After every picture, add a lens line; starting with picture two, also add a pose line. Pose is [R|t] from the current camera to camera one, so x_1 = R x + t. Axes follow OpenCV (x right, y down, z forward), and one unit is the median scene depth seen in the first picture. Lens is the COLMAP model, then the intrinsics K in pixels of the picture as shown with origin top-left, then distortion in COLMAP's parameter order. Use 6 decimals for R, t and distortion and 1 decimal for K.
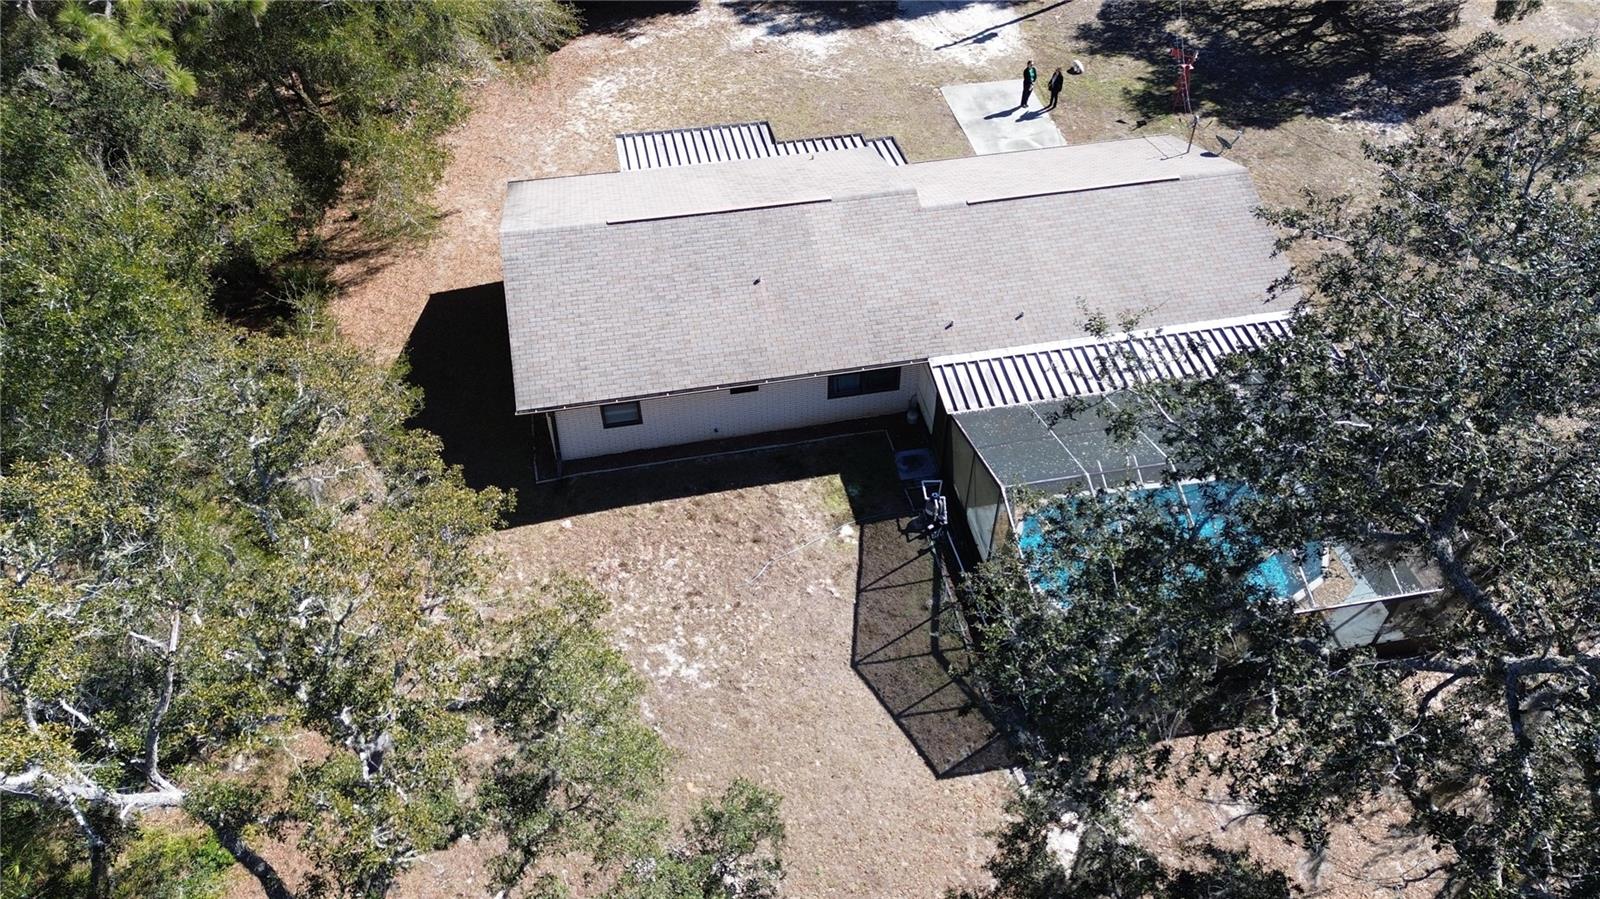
lens RADIAL K [[1112.0, 0, 800.0], [0, 1112.0, 449.5], [0, 0, 1]] dist [0.090661, -0.099971]
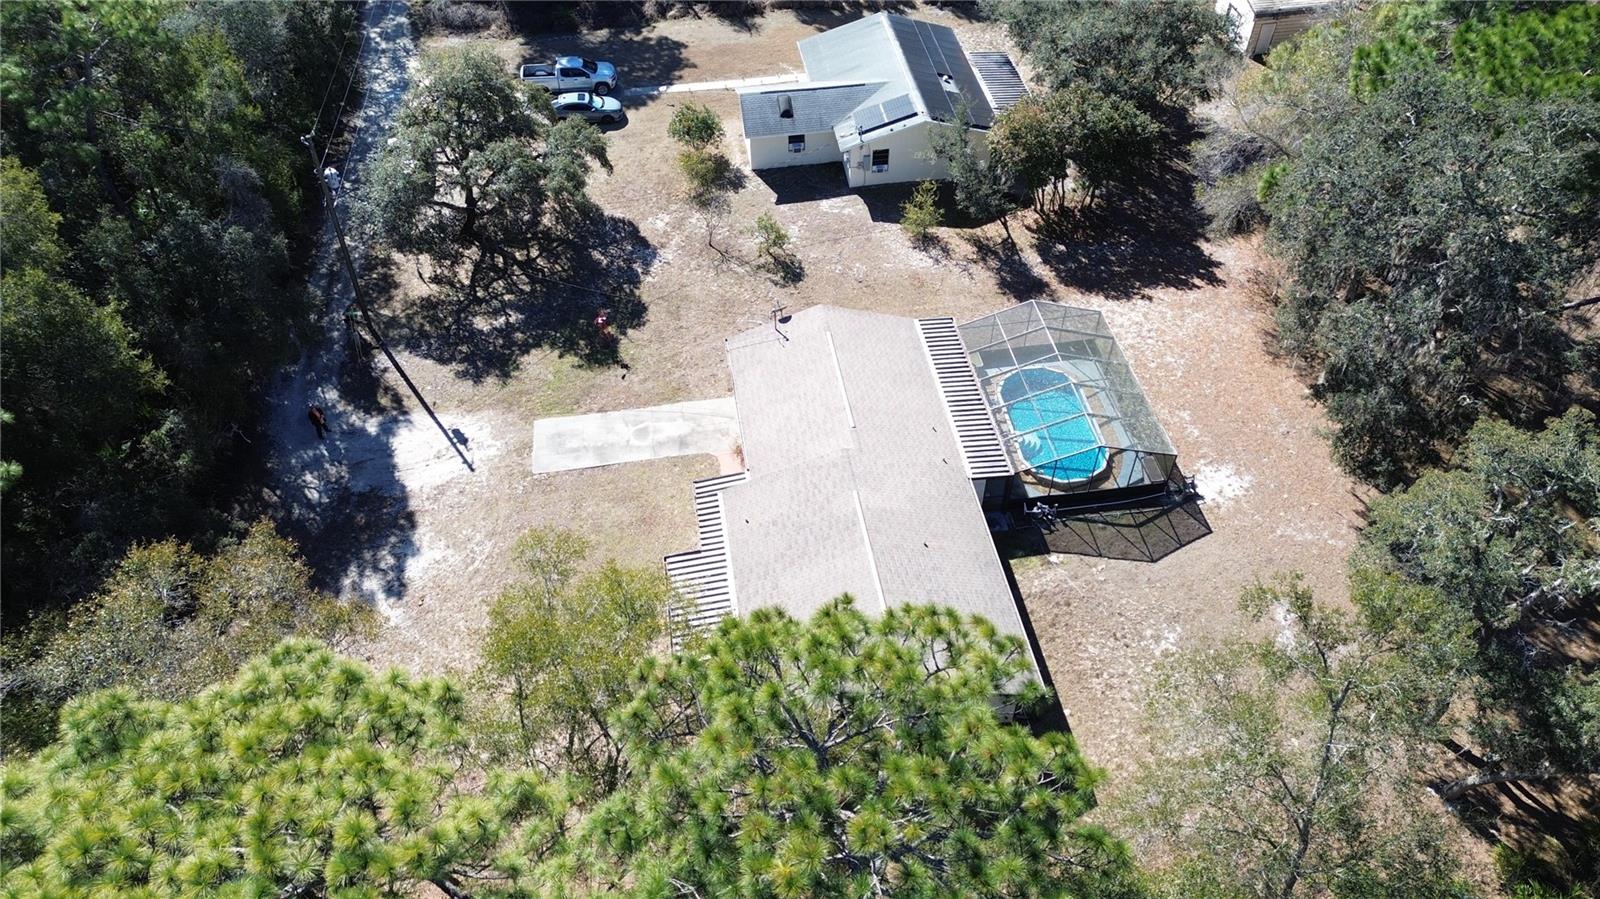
lens RADIAL K [[1112.0, 0, 800.0], [0, 1112.0, 449.5], [0, 0, 1]] dist [0.090661, -0.099971]
pose [[0.049547, -0.723540, 0.688502, -0.652765], [0.729207, 0.497263, 0.470093, -0.693658], [-0.682498, 0.478769, 0.552247, 0.169264]]
